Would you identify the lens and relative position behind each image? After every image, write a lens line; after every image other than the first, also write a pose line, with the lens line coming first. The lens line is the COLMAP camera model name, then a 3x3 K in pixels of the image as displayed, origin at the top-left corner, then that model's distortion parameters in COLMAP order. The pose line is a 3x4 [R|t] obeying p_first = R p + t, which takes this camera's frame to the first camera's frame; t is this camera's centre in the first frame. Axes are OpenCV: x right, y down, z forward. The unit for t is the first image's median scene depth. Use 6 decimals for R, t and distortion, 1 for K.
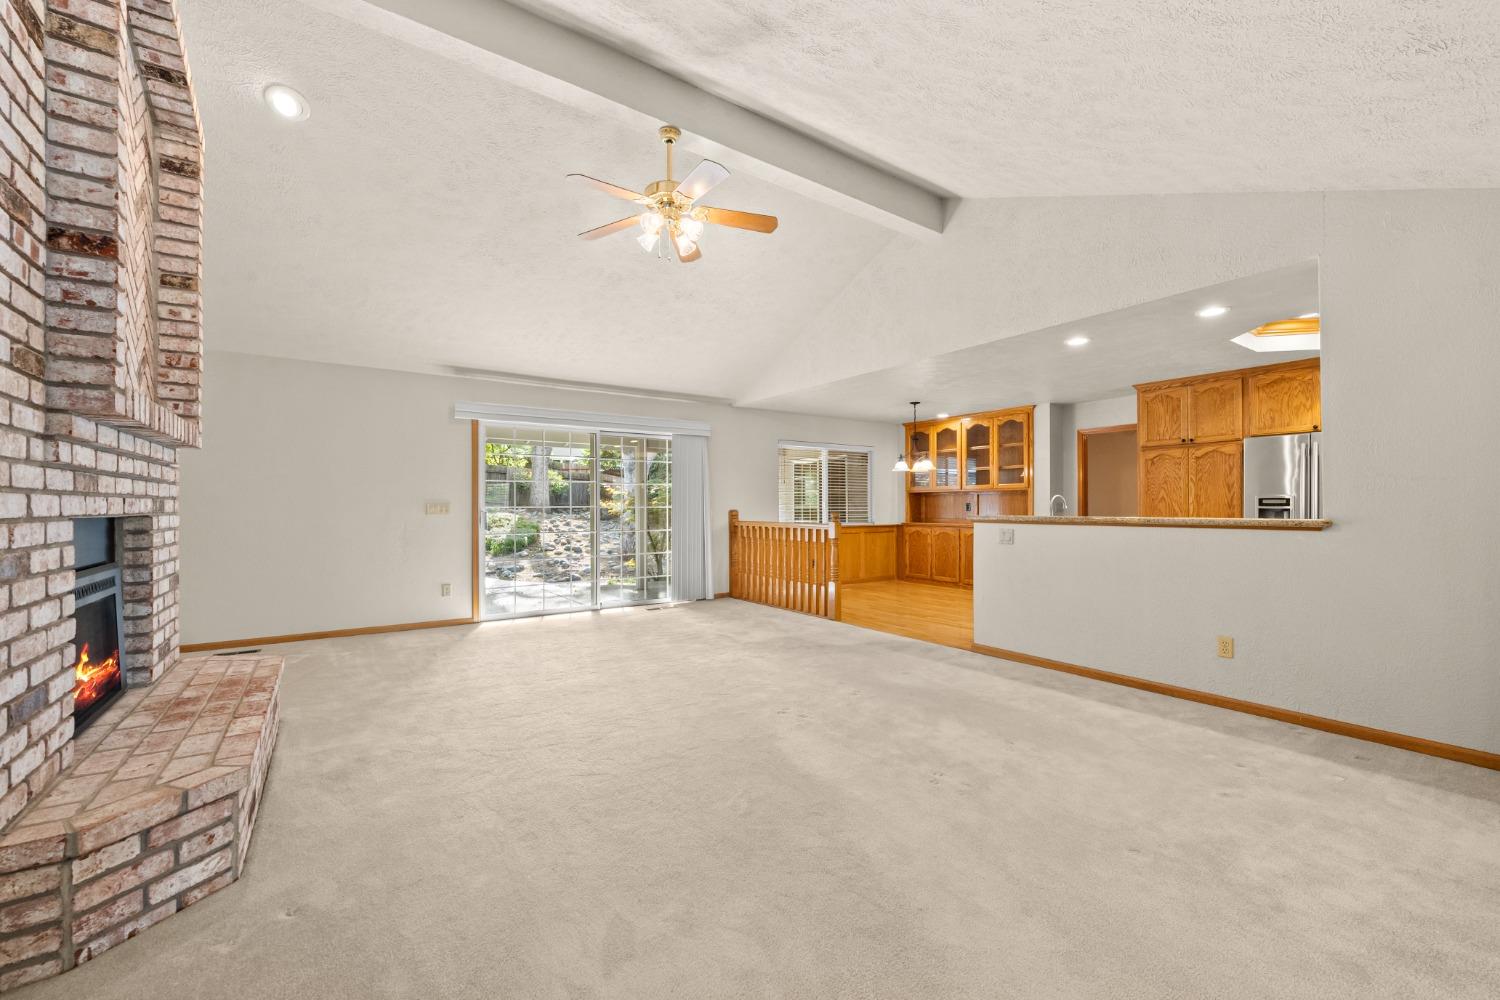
lens RADIAL K [[596.6, 0, 733.1], [0, 596.6, 505.3], [0, 0, 1]] dist [-0.003660, 0.001081]
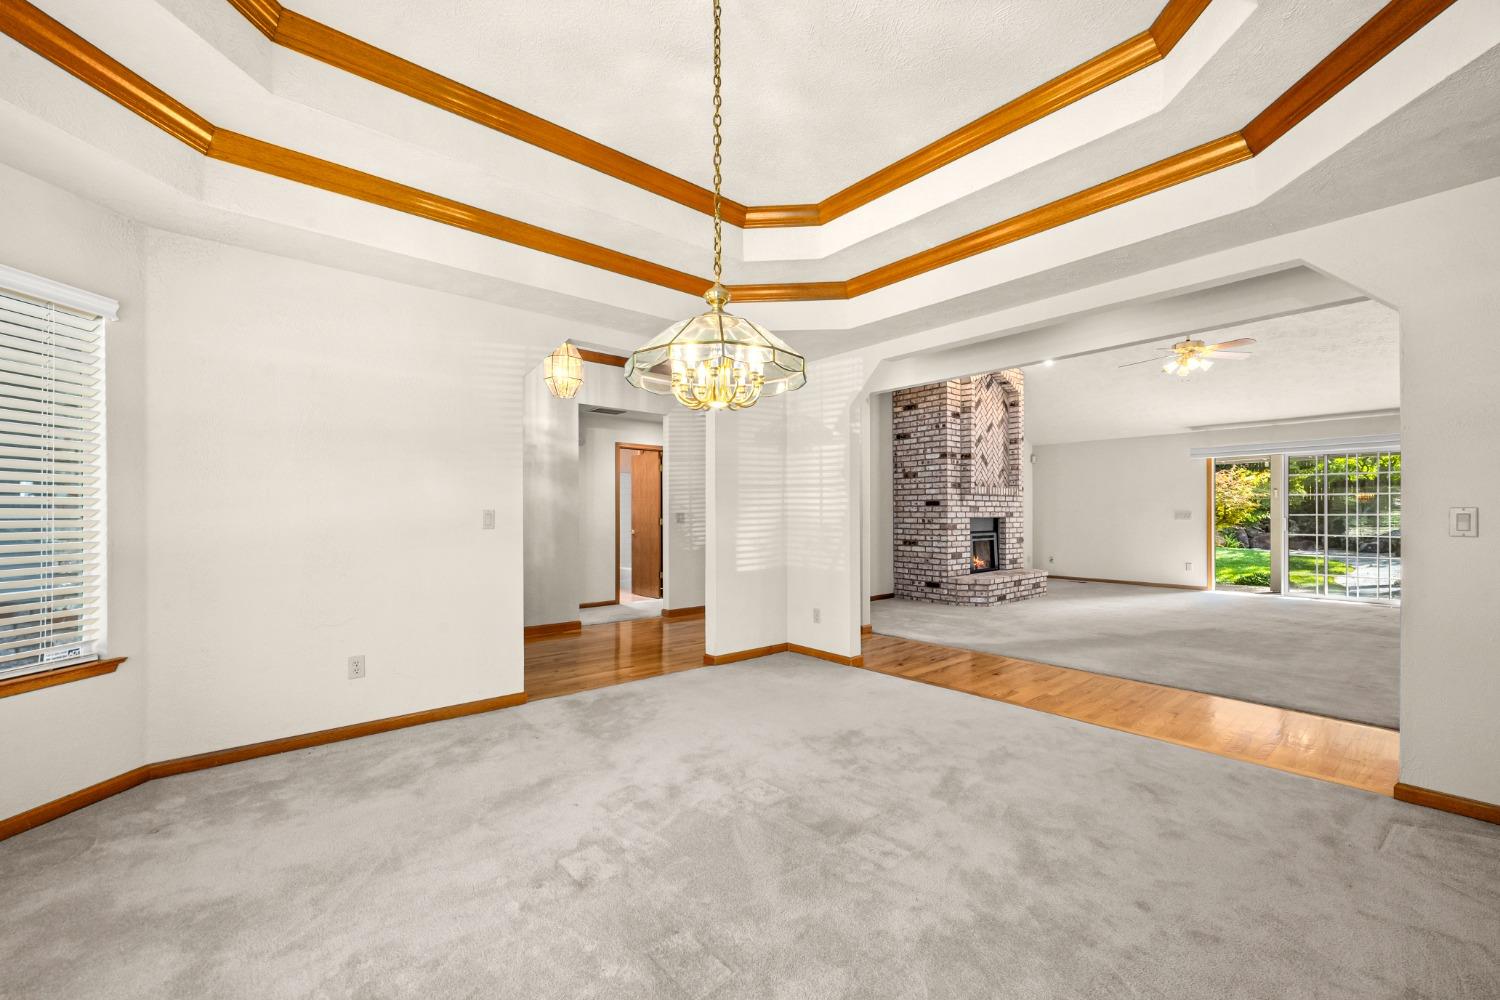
lens RADIAL K [[596.6, 0, 746.9], [0, 596.6, 517.4], [0, 0, 1]] dist [-0.003660, 0.001081]
pose [[0.107189, 0.003057, -0.994234, 0.808374], [0.003372, 0.999988, 0.003439, -0.000181], [0.994233, -0.003721, 0.107177, -0.285593]]
